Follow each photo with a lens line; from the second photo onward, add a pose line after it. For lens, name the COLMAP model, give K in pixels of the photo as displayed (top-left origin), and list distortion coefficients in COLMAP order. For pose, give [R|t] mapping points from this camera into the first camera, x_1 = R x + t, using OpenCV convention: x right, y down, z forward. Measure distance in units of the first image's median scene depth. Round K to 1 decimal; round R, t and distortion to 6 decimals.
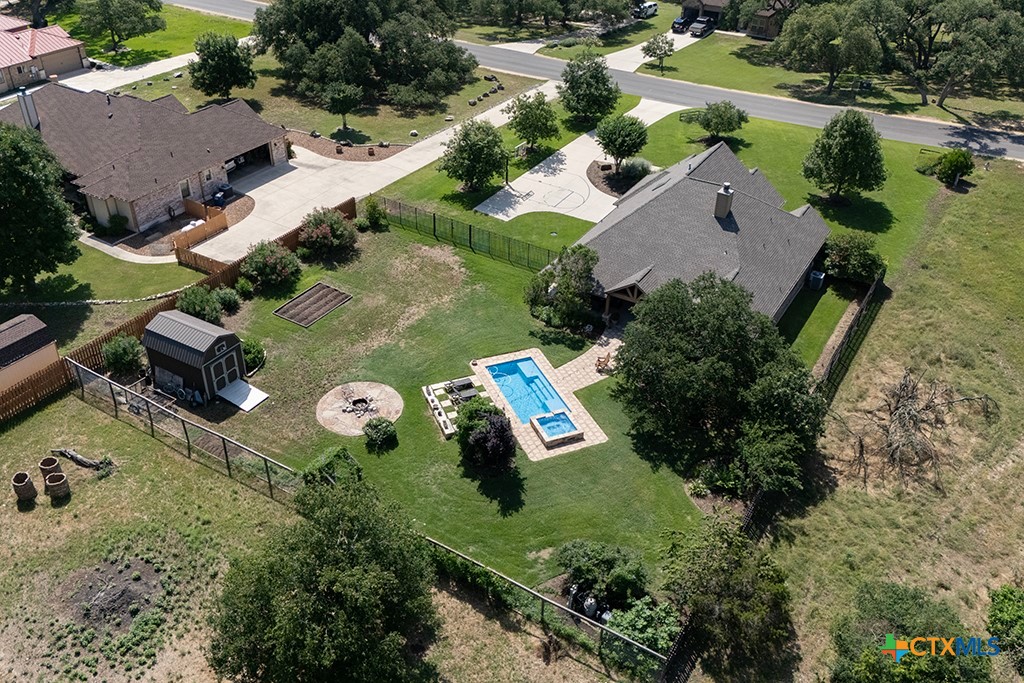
lens RADIAL K [[904.1, 0, 512.0], [0, 904.1, 341.5], [0, 0, 1]] dist [0.028396, -0.013636]
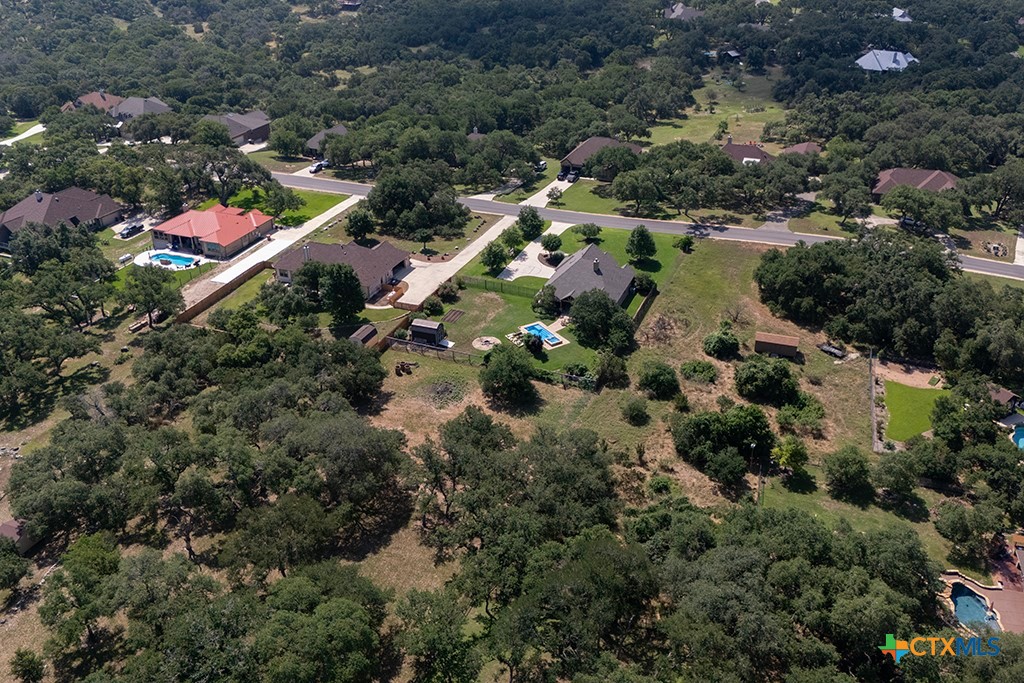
lens RADIAL K [[885.8, 0, 545.0], [0, 885.8, 341.9], [0, 0, 1]] dist [-0.003365, -0.005782]
pose [[0.981107, -0.103476, 0.163467, -0.312129], [0.116959, 0.990292, -0.075111, 0.212234], [-0.154108, 0.092811, 0.983685, -1.305375]]
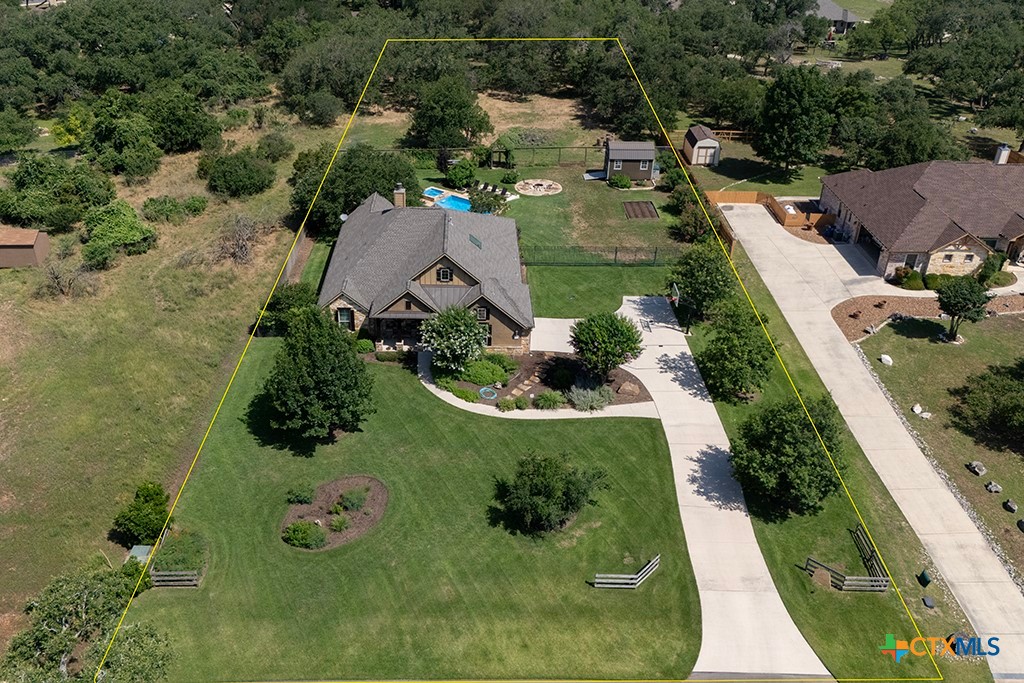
lens RADIAL K [[885.8, 0, 545.0], [0, 885.8, 341.9], [0, 0, 1]] dist [-0.003365, -0.005782]
pose [[-0.820006, 0.257272, -0.511274, 0.545306], [-0.344295, 0.491868, 0.799704, -0.811703], [0.457221, 0.831791, -0.314758, 1.236419]]
